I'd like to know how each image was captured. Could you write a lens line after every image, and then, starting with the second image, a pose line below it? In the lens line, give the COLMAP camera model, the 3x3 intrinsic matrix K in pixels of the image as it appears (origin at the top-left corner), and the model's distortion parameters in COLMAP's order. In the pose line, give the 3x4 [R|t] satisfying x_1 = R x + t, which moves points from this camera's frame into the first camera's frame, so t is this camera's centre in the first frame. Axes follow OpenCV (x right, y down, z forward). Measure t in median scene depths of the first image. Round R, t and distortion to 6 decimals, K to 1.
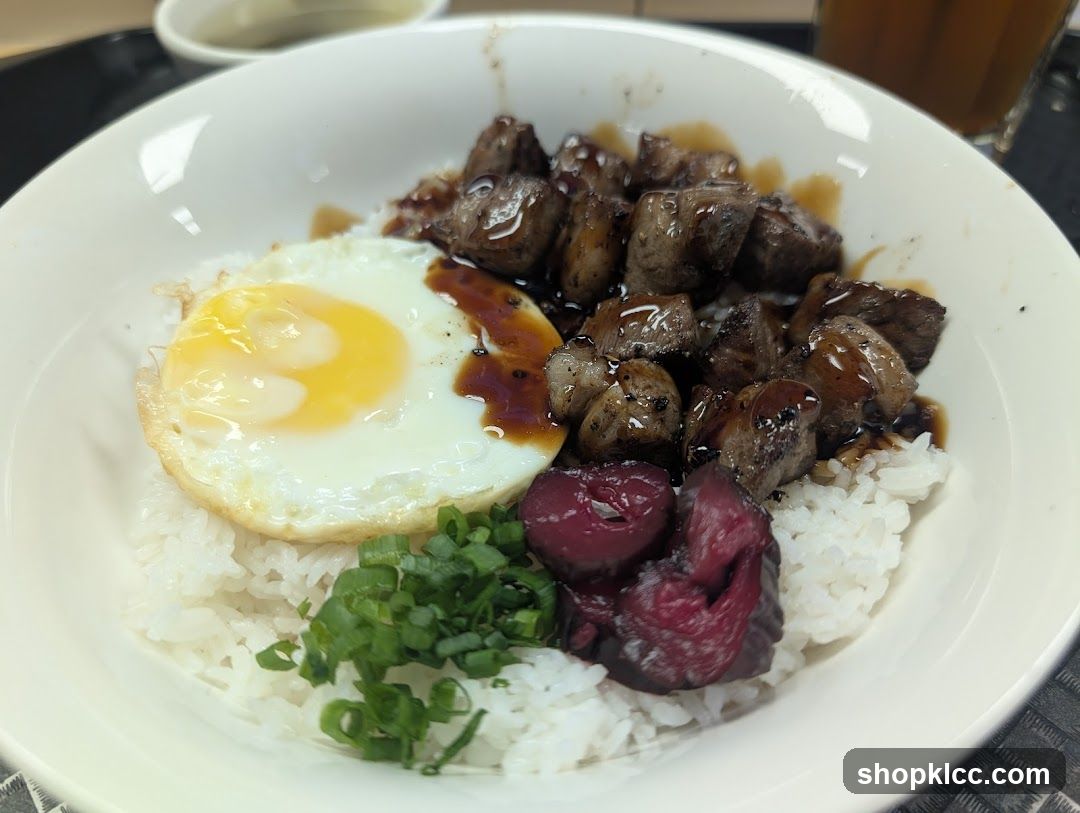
lens RADIAL K [[800.8, 0, 540.0], [0, 800.8, 406.5], [0, 0, 1]] dist [-0.004426, -0.000273]
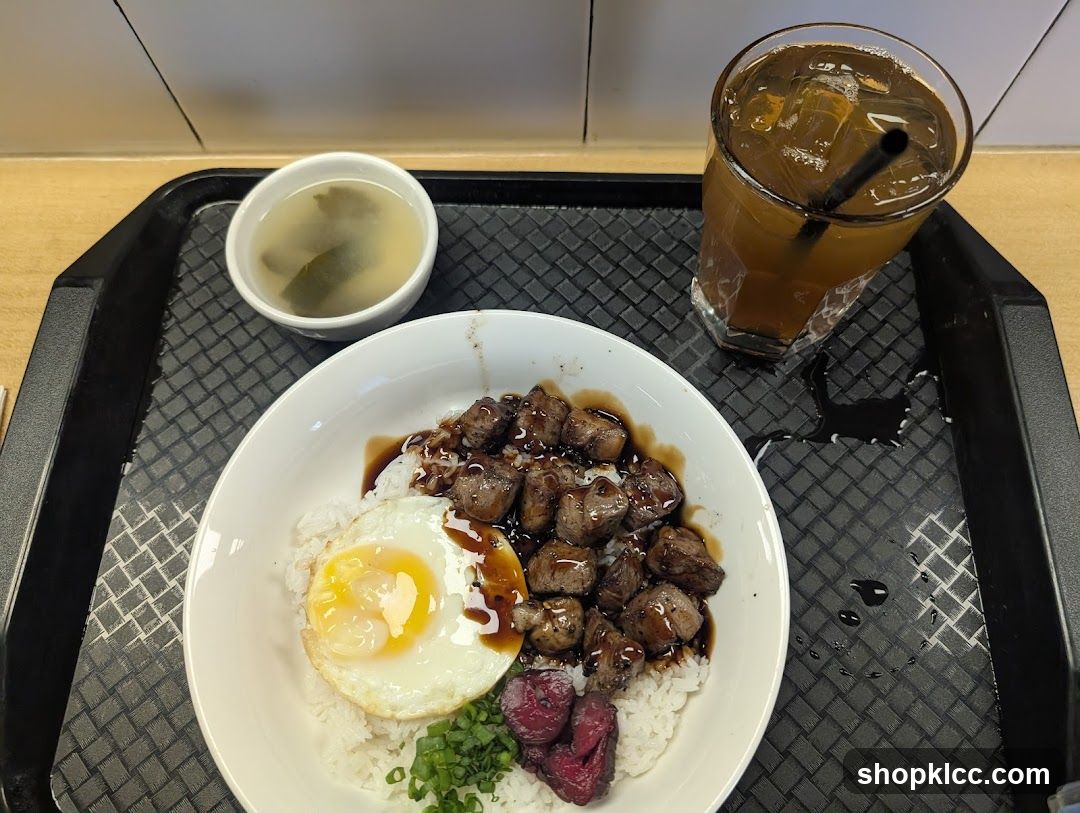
lens RADIAL K [[800.8, 0, 540.0], [0, 800.8, 406.5], [0, 0, 1]] dist [-0.004426, -0.000273]
pose [[0.999130, -0.013330, 0.039506, 0.003701], [0.001775, 0.960259, 0.279106, -1.156585], [-0.041656, -0.278793, 0.959447, -0.775536]]
